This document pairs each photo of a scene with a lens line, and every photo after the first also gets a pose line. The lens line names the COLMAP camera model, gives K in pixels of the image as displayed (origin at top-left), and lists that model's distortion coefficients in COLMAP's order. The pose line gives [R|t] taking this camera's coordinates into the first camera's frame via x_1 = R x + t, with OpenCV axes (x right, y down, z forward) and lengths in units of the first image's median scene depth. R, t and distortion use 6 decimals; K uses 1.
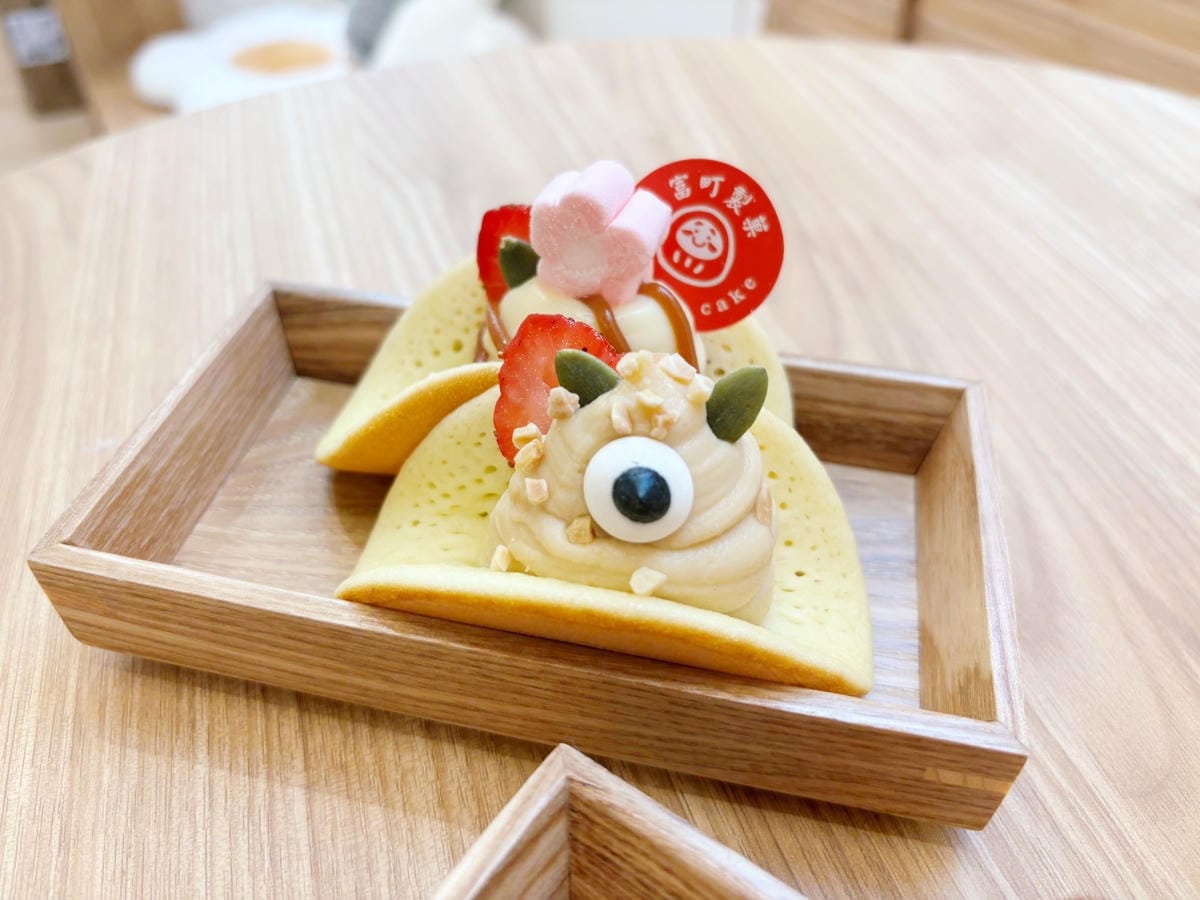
lens RADIAL K [[962.3, 0, 593.6], [0, 962.3, 454.1], [0, 0, 1]] dist [-0.000106, -0.034207]
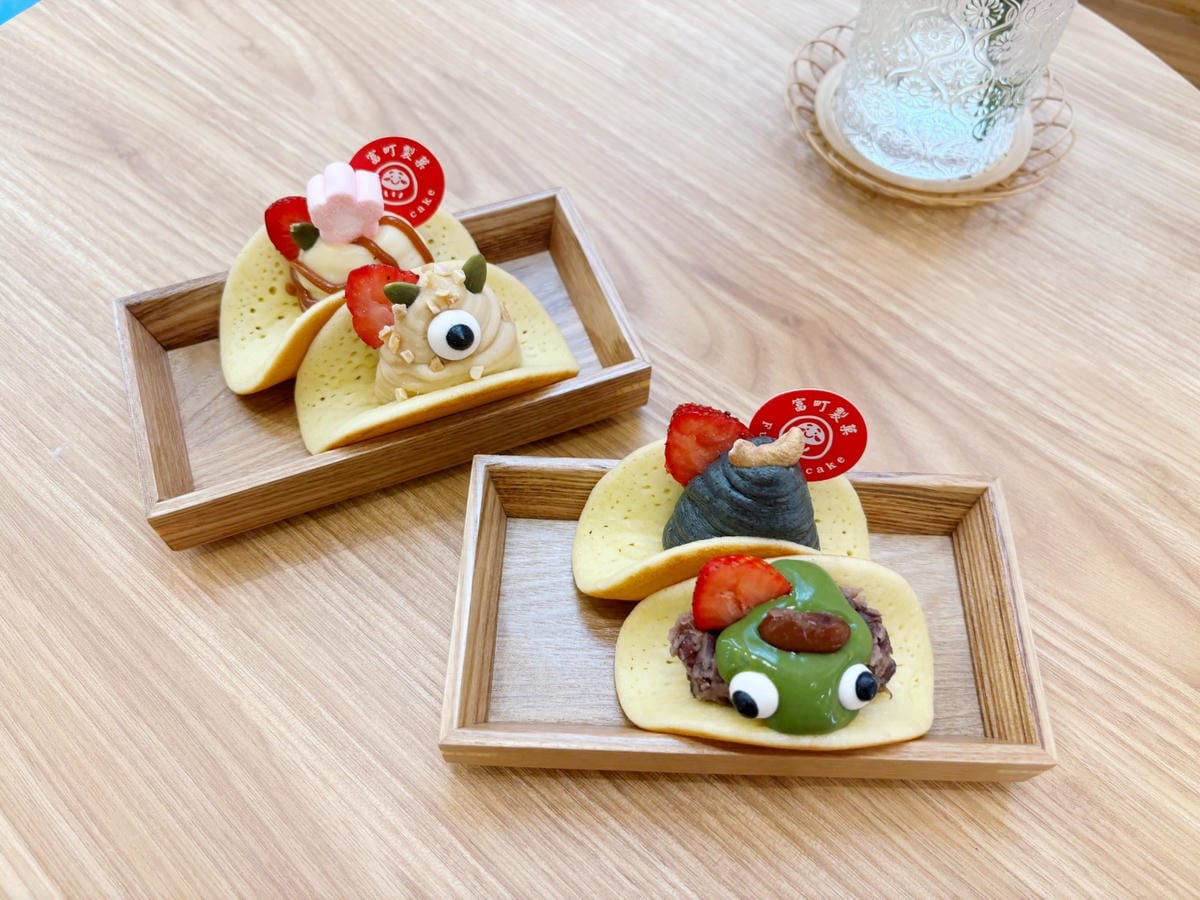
lens RADIAL K [[906.5, 0, 604.9], [0, 906.5, 471.3], [0, 0, 1]] dist [-0.002724, -0.002574]
pose [[0.833261, -0.478301, 0.277315, -0.298708], [0.367776, 0.854033, 0.367925, -0.254206], [-0.412815, -0.204587, 0.887540, -0.766316]]
